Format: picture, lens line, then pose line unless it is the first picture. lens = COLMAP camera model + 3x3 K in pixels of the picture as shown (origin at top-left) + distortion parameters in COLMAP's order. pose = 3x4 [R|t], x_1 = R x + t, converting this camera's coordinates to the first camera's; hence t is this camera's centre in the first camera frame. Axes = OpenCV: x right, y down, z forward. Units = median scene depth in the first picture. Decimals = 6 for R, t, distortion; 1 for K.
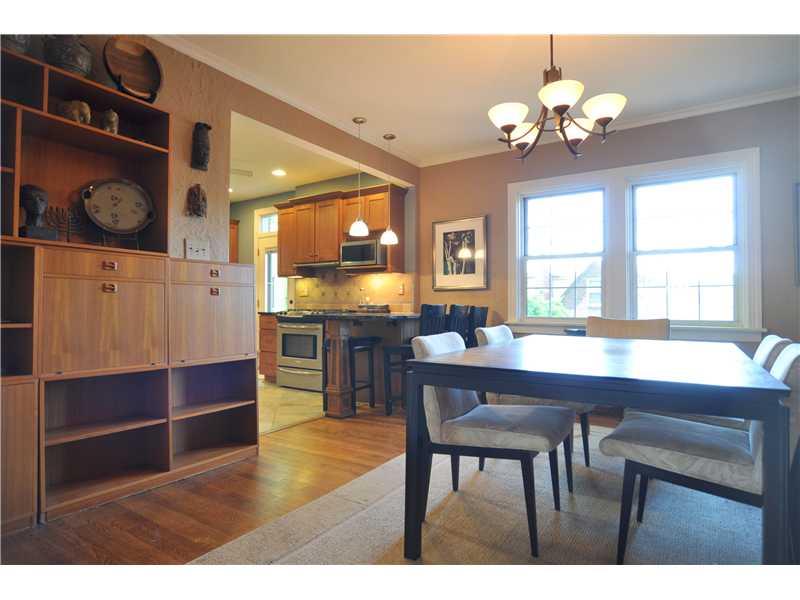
lens RADIAL K [[455.1, 0, 396.4], [0, 455.1, 300.6], [0, 0, 1]] dist [-0.029263, 0.003601]
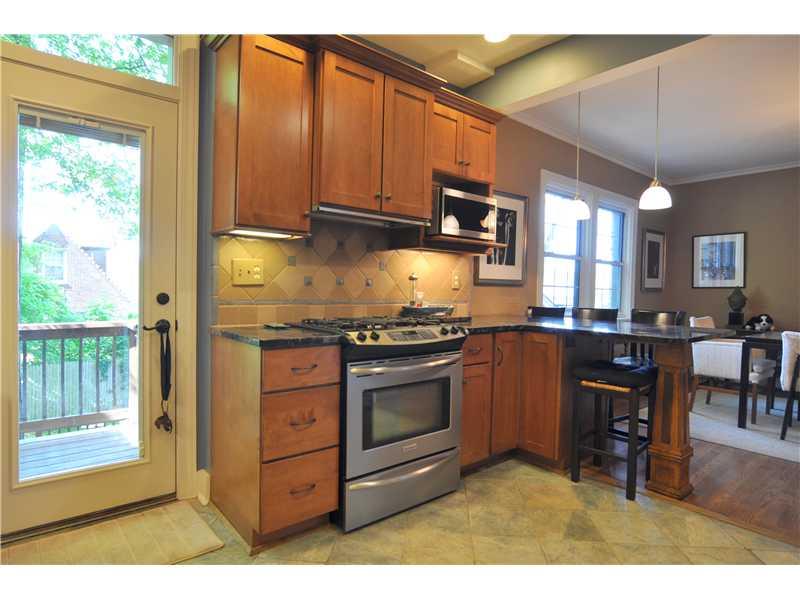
lens RADIAL K [[455.1, 0, 396.4], [0, 455.1, 300.6], [0, 0, 1]] dist [-0.029263, 0.003601]
pose [[0.286086, -0.023505, 0.957916, -0.637971], [-0.034450, 0.998800, 0.034797, -0.017049], [-0.957585, -0.042955, 0.284933, 0.923113]]
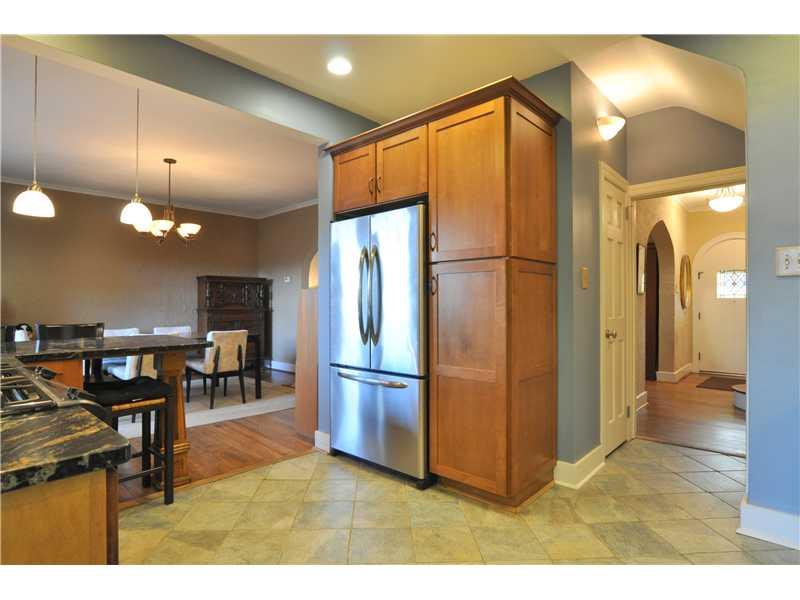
lens RADIAL K [[432.6, 0, 395.9], [0, 432.6, 301.8], [0, 0, 1]] dist [-0.040323, 0.016071]
pose [[-0.988483, 0.002336, 0.151312, -0.439740], [-0.000510, 0.999824, -0.018764, -0.012580], [-0.151330, -0.018625, -0.988308, 1.234074]]
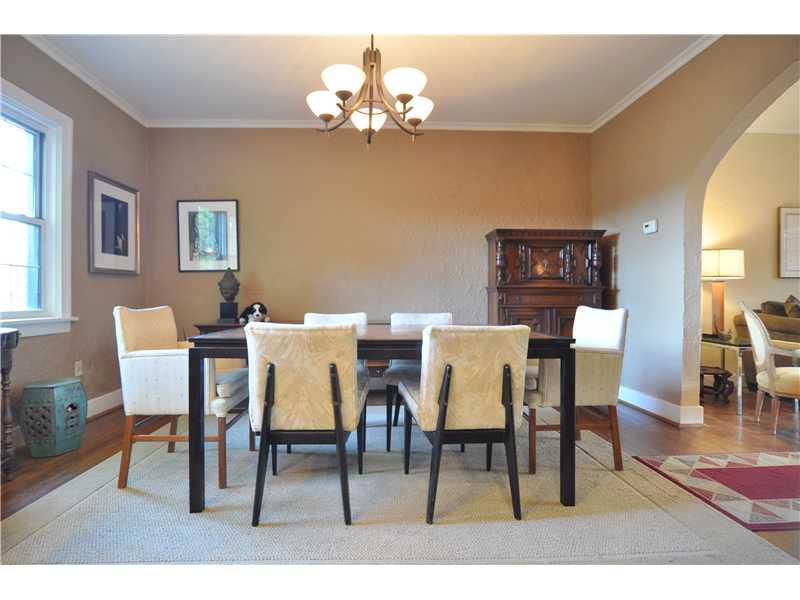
lens RADIAL K [[432.6, 0, 395.9], [0, 432.6, 301.8], [0, 0, 1]] dist [-0.040323, 0.016071]
pose [[-0.597483, -0.013384, 0.801770, -0.207087], [-0.015094, 0.999871, 0.005442, 0.010335], [-0.801740, -0.008850, -0.597608, 0.682325]]
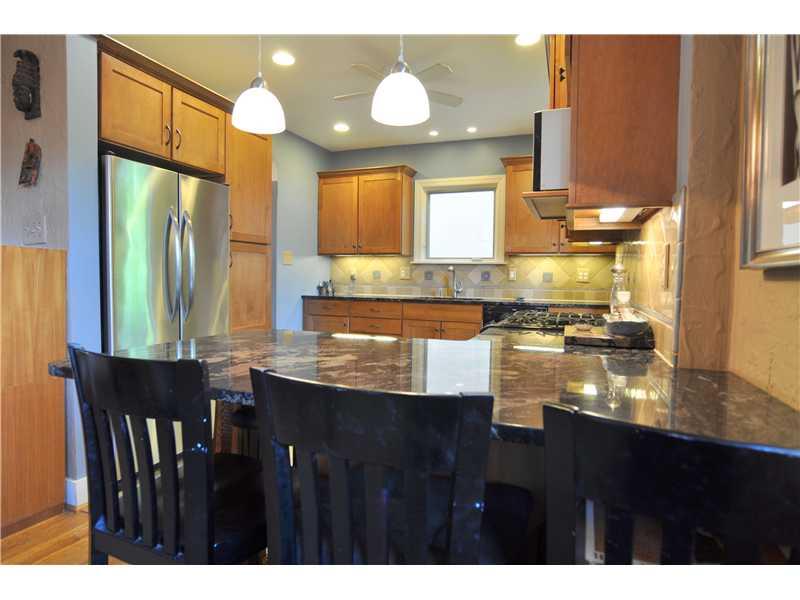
lens RADIAL K [[455.1, 0, 396.4], [0, 455.1, 300.6], [0, 0, 1]] dist [-0.029263, 0.003601]
pose [[0.220184, 0.052386, -0.974051, 0.220415], [-0.000673, 0.998565, 0.053552, -0.019373], [0.975458, -0.011135, 0.219904, 0.821437]]
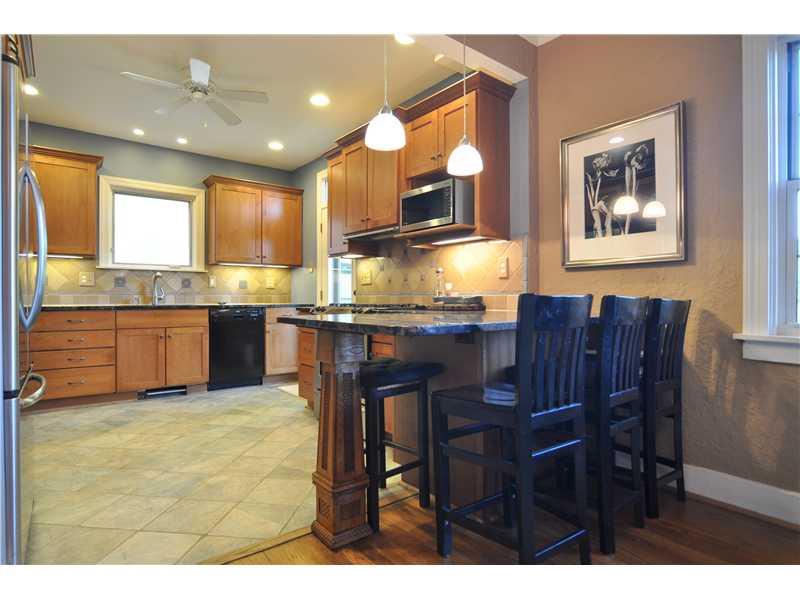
lens RADIAL K [[432.6, 0, 395.9], [0, 432.6, 301.8], [0, 0, 1]] dist [-0.040323, 0.016071]
pose [[0.952006, 0.001167, -0.306077, 0.048141], [0.005136, 0.999791, 0.019787, 0.004897], [0.306036, -0.020409, 0.951801, 0.465029]]
